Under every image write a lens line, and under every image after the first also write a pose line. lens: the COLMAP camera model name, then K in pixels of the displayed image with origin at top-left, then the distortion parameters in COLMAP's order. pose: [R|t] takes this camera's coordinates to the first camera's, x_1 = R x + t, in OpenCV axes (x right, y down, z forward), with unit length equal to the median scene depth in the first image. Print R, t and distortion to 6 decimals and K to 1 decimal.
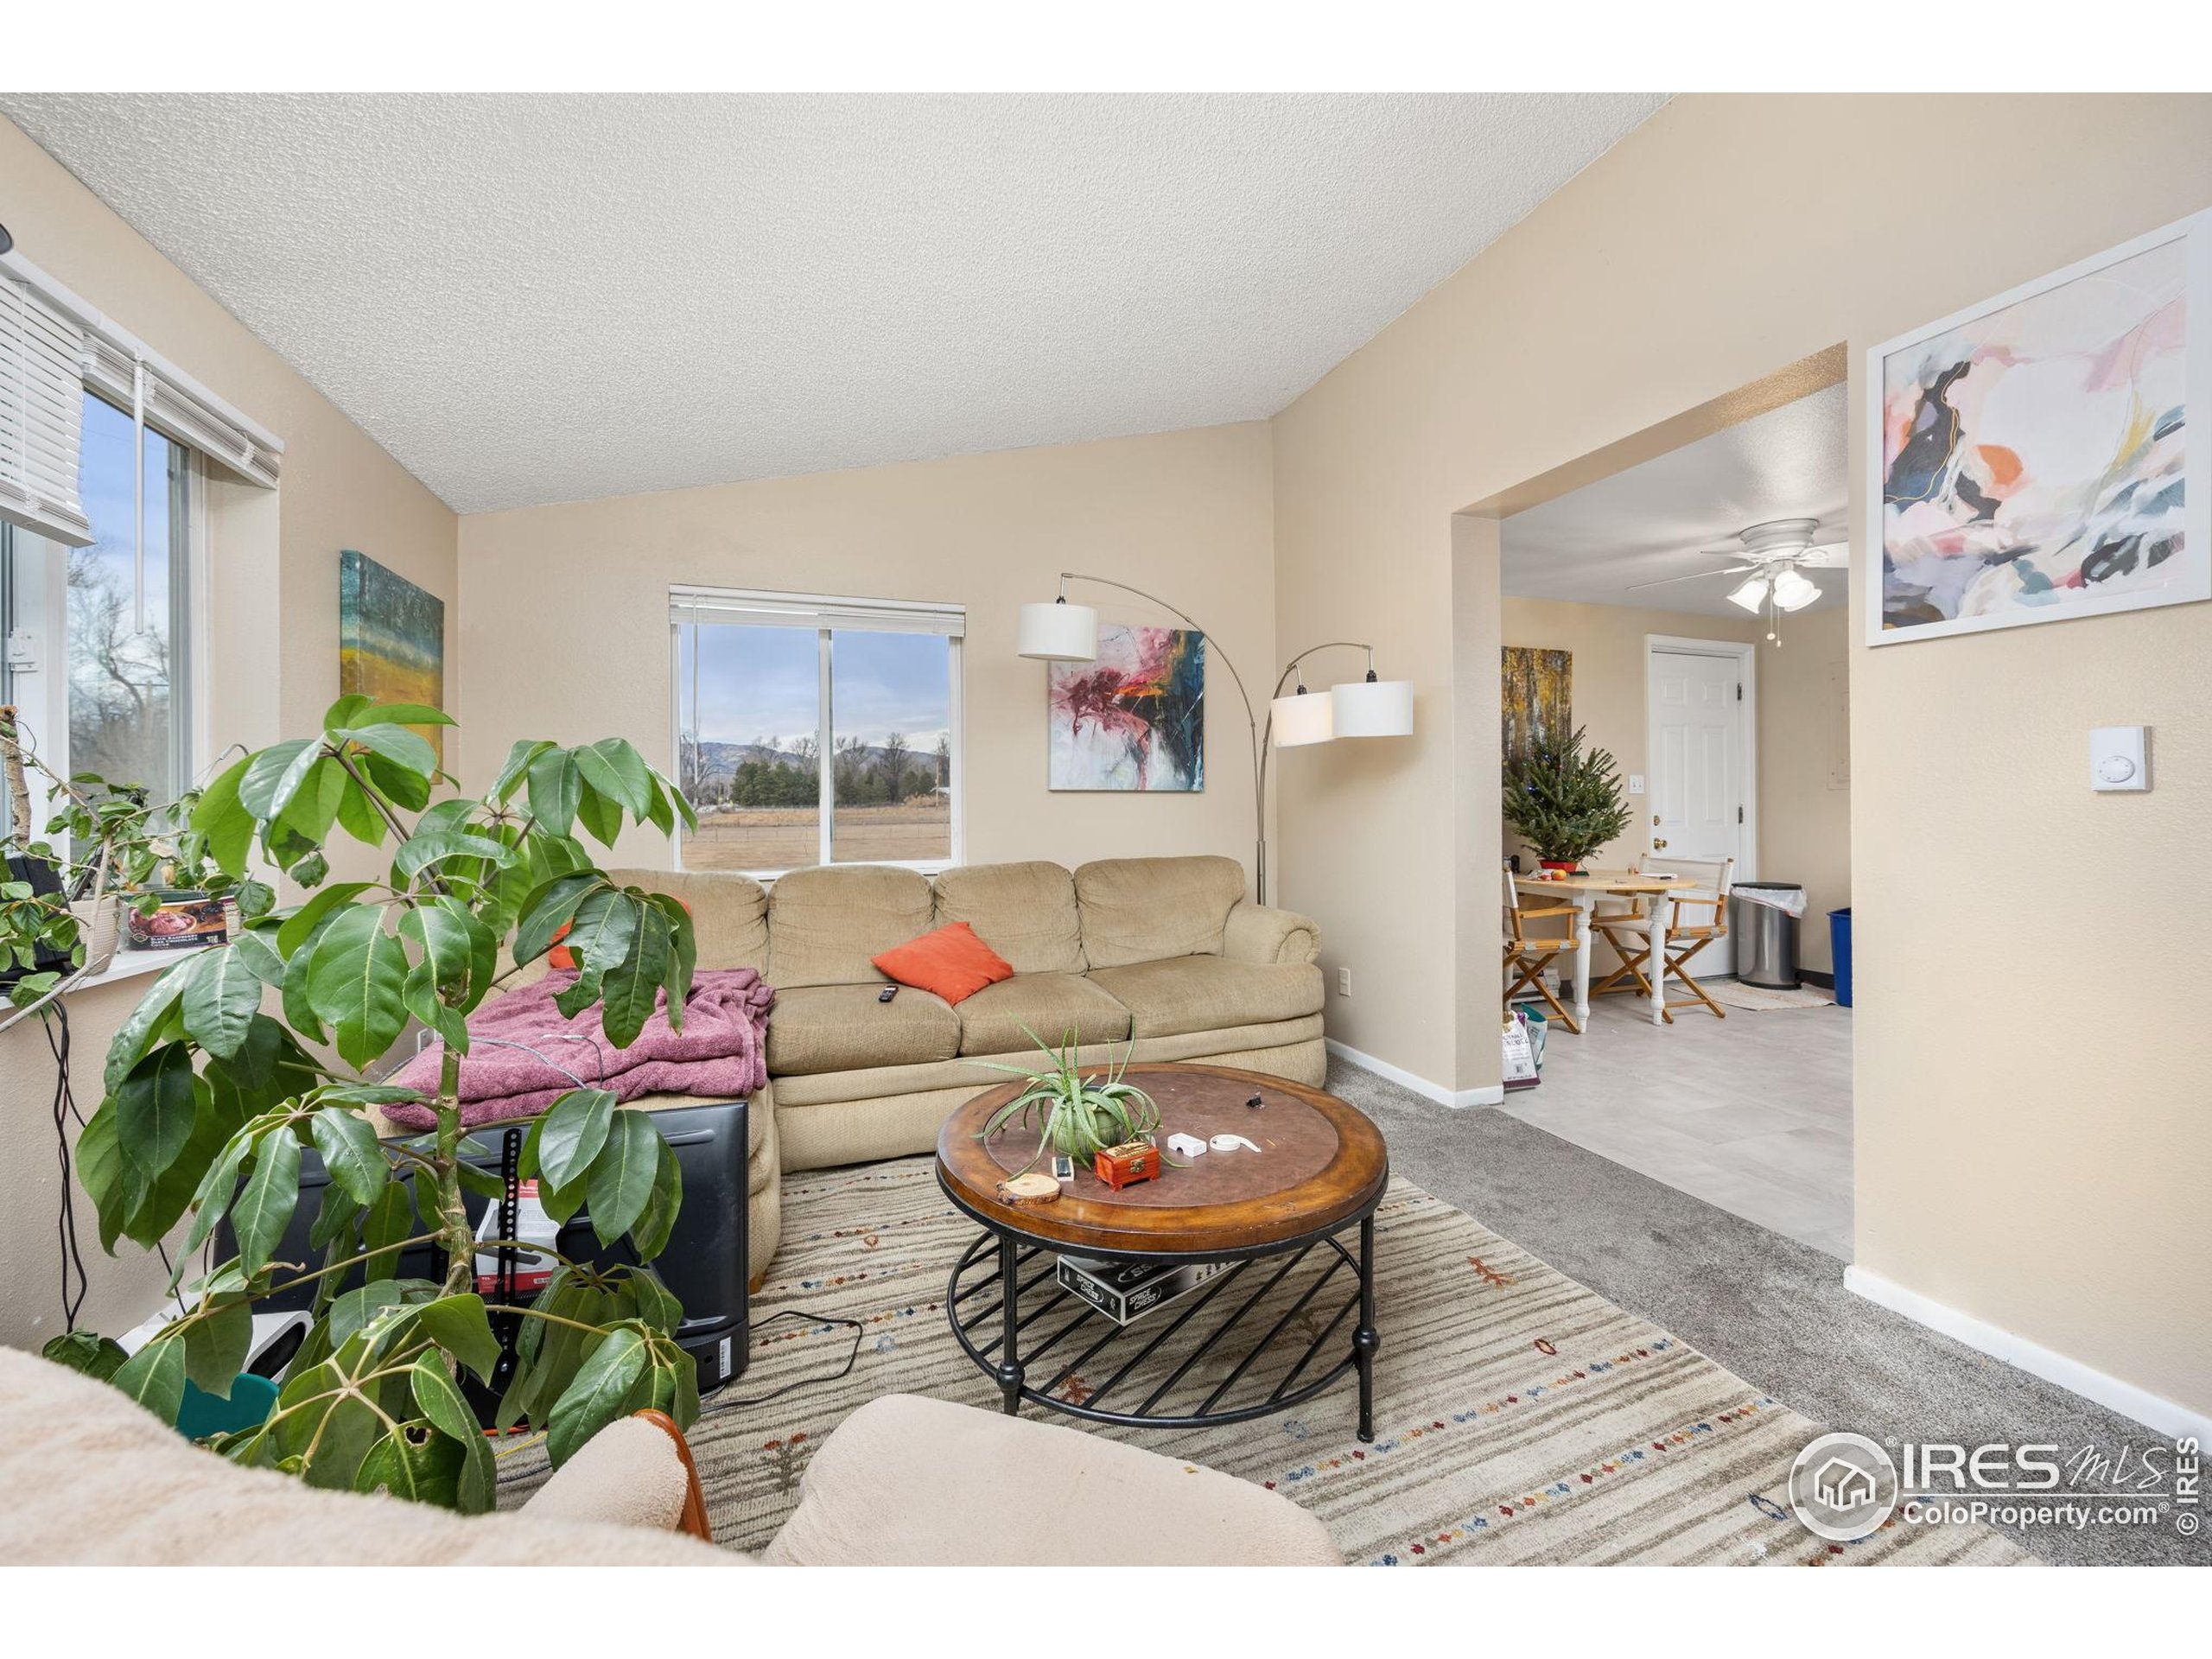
lens RADIAL K [[854.7, 0, 1118.3], [0, 854.7, 813.8], [0, 0, 1]] dist [-0.007433, -0.000064]
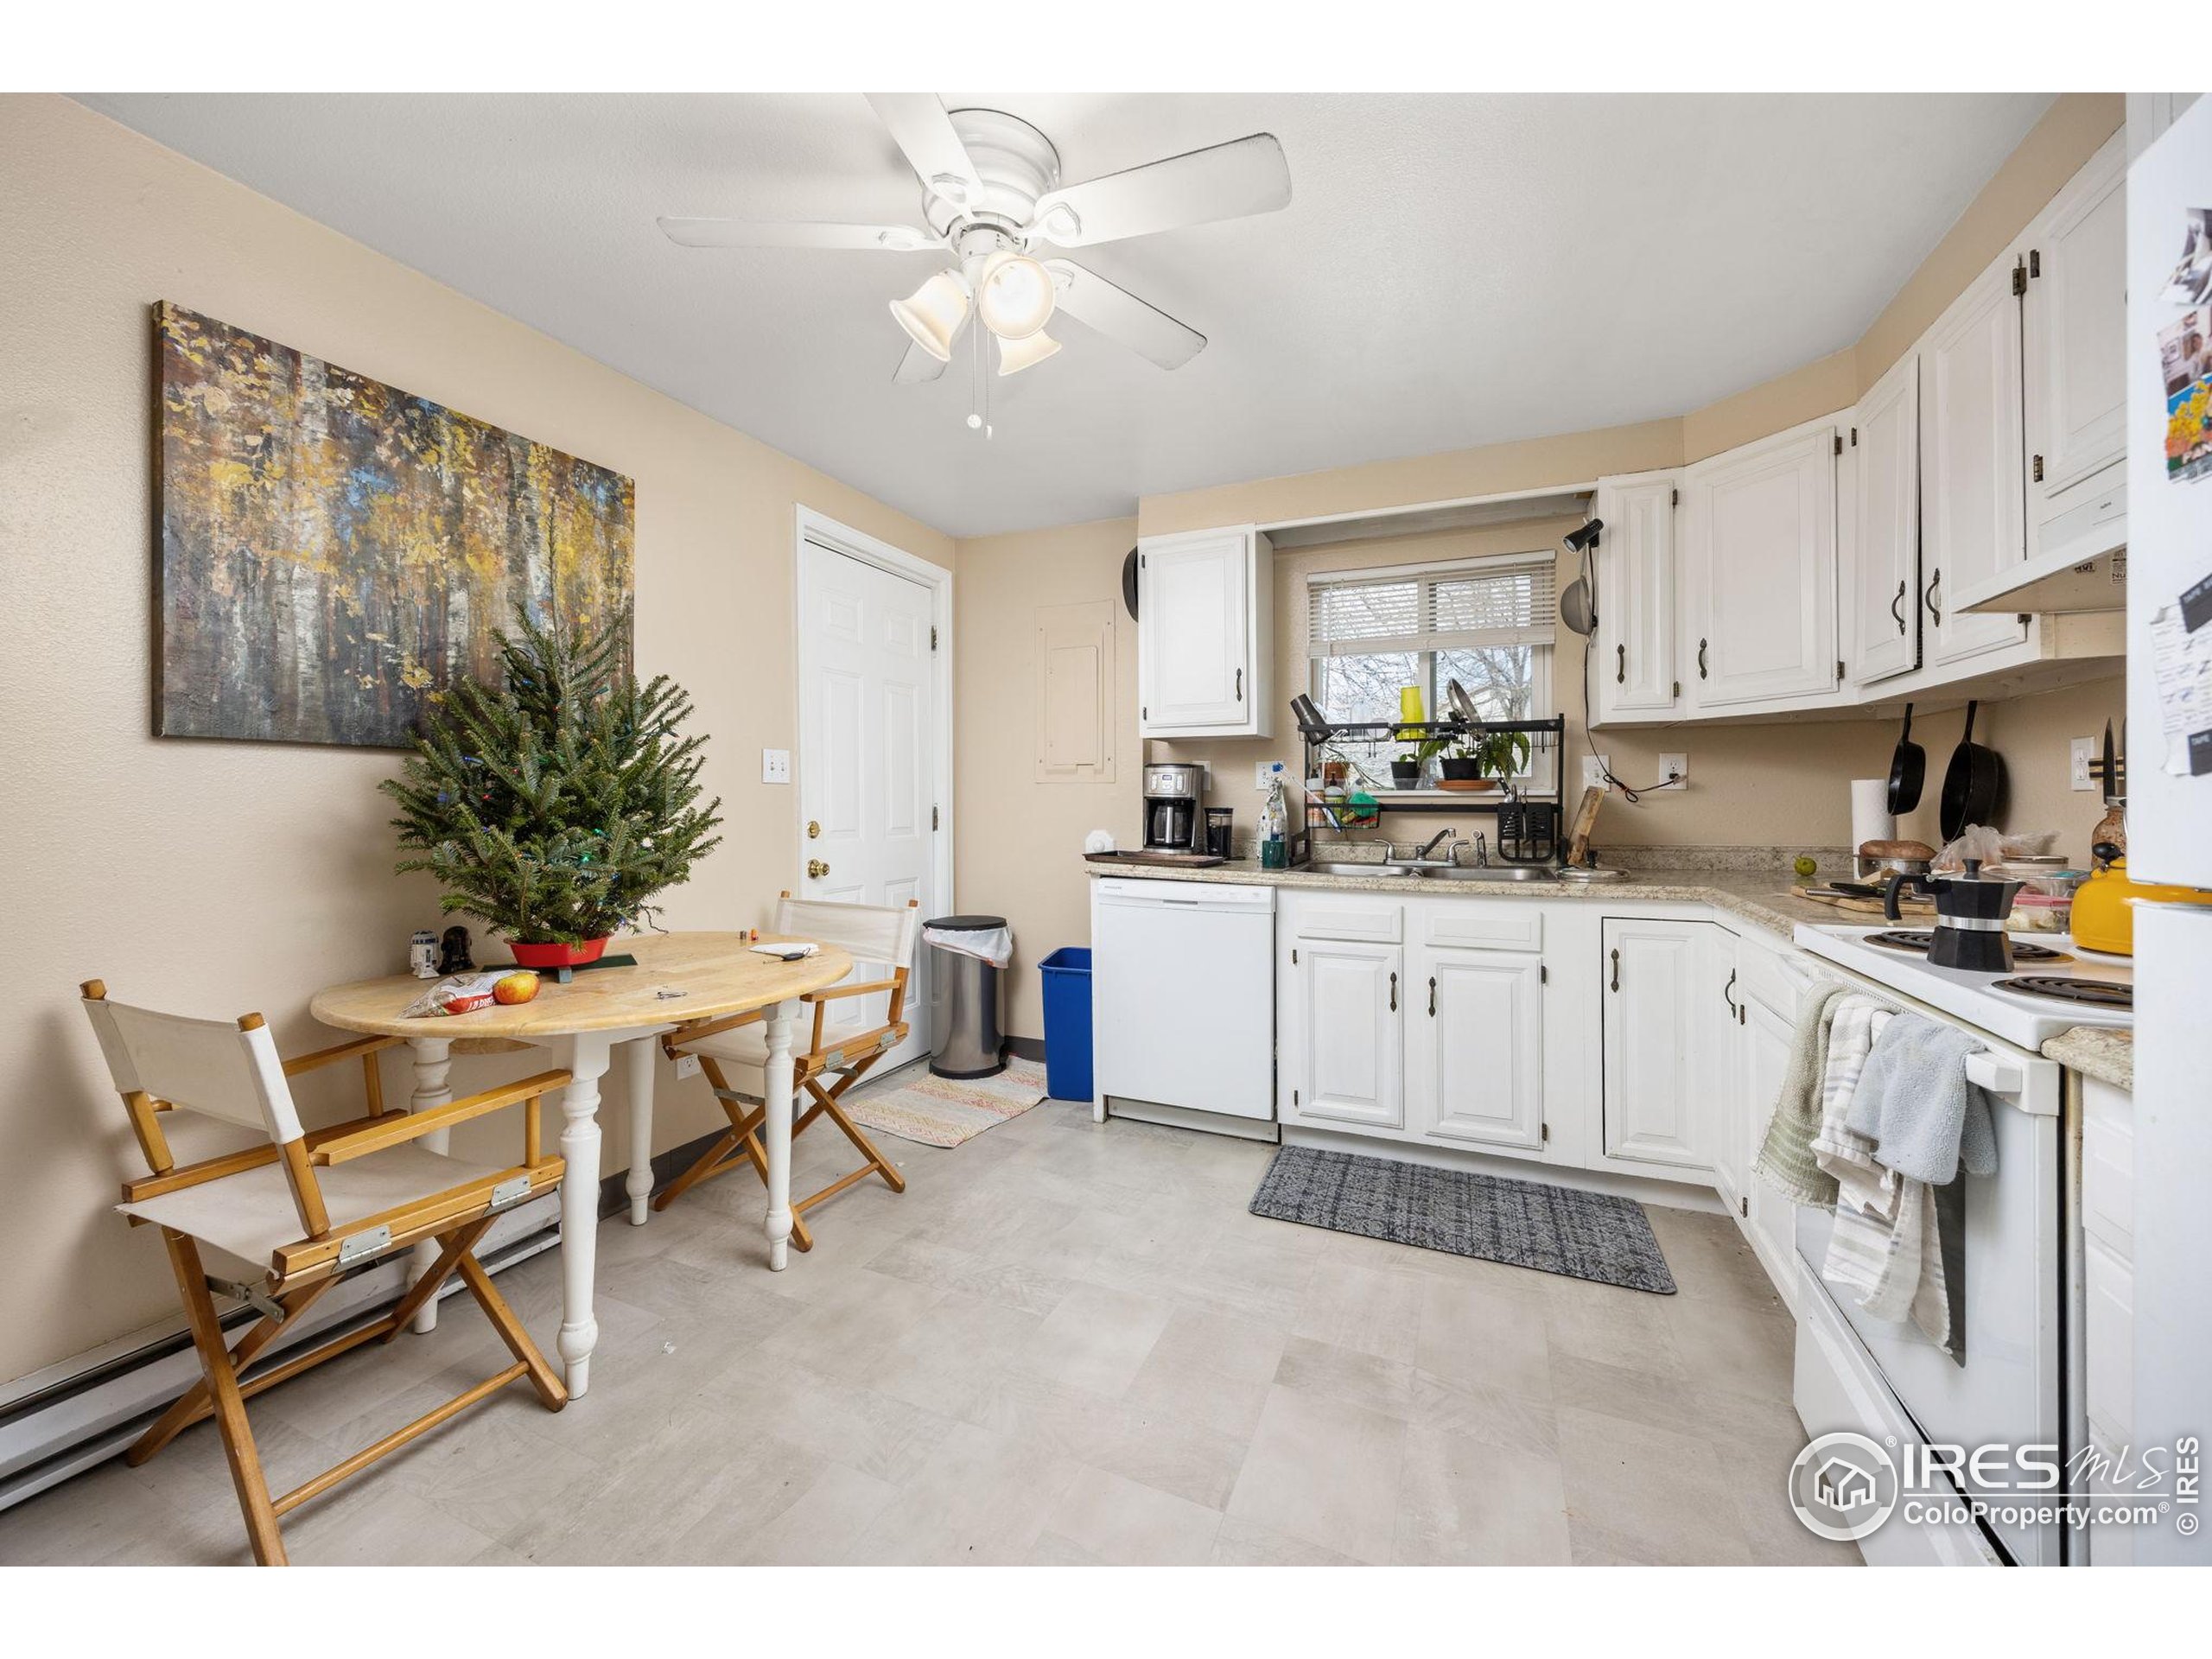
lens RADIAL K [[854.7, 0, 1104.3], [0, 854.7, 810.8], [0, 0, 1]] dist [-0.007433, -0.000064]
pose [[0.688571, 0.000964, 0.725168, 0.379258], [-0.000601, 1.000000, -0.000759, -0.005600], [-0.725168, 0.000087, 0.688572, 0.497121]]
